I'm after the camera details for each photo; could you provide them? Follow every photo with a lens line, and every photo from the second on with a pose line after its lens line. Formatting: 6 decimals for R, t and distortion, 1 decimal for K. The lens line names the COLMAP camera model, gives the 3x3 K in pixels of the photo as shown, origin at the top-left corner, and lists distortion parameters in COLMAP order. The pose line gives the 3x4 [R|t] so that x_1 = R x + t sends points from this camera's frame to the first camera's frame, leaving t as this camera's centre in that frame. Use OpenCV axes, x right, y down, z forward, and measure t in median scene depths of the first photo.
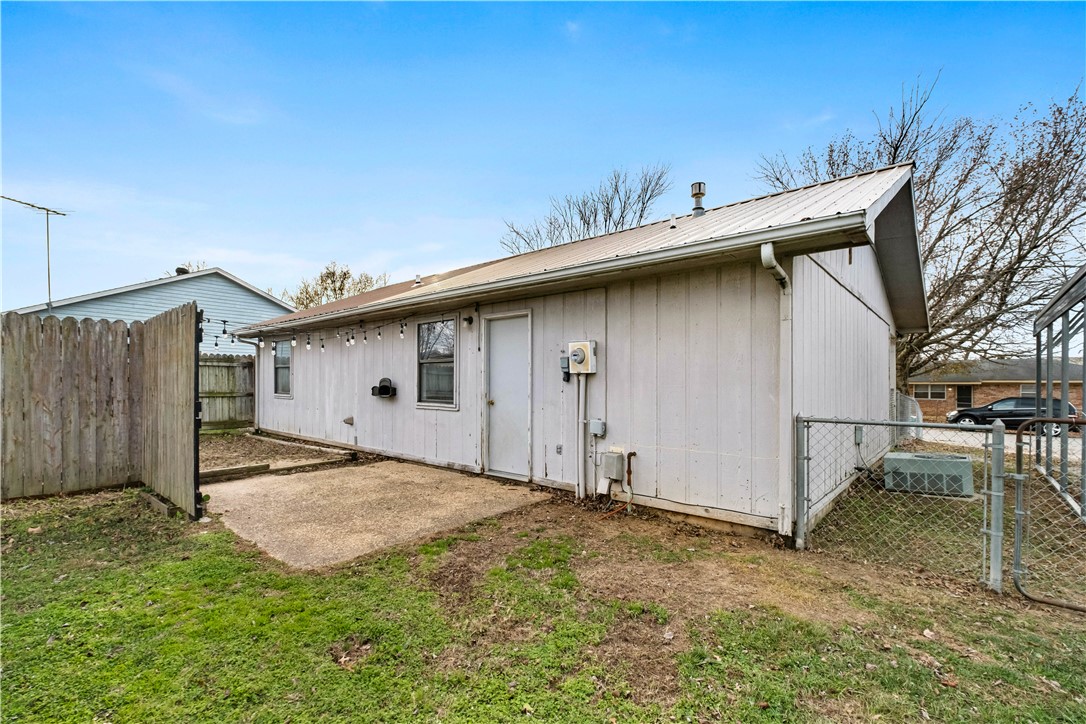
lens RADIAL K [[490.1, 0, 516.2], [0, 490.1, 393.9], [0, 0, 1]] dist [-0.001323, -0.000528]
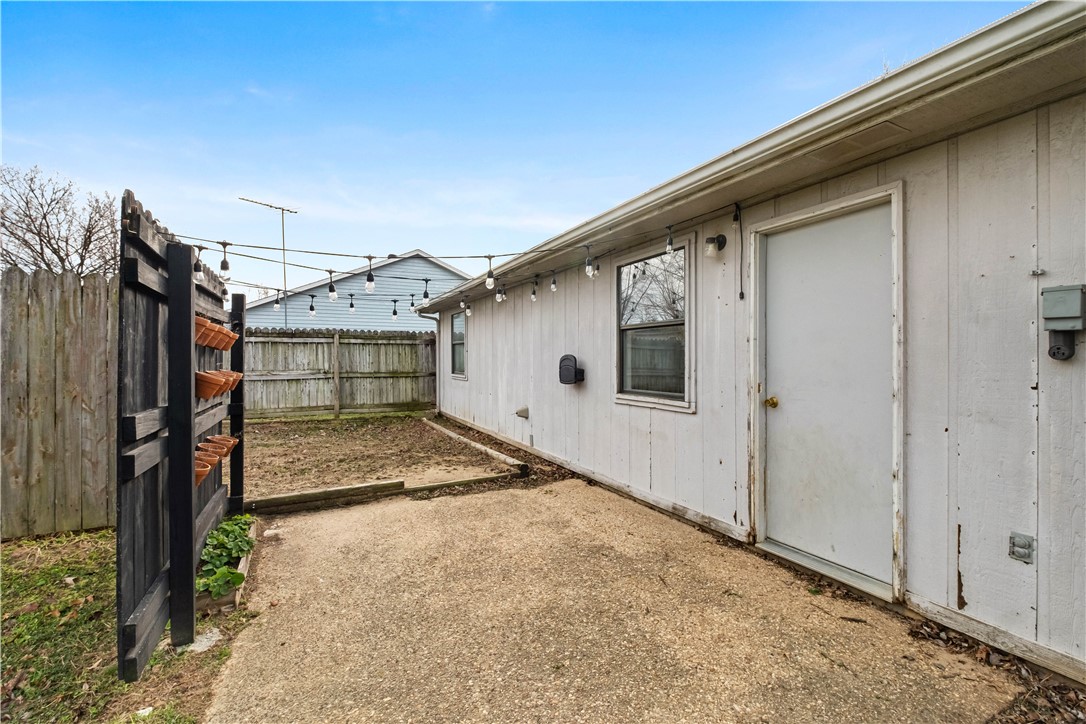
lens RADIAL K [[463.5, 0, 514.9], [0, 463.5, 361.4], [0, 0, 1]] dist [-0.001315, -0.000210]
pose [[0.919755, -0.008239, -0.392407, -0.101089], [0.002511, 0.999883, -0.015107, -0.016328], [0.392486, 0.012910, 0.919668, 0.459359]]
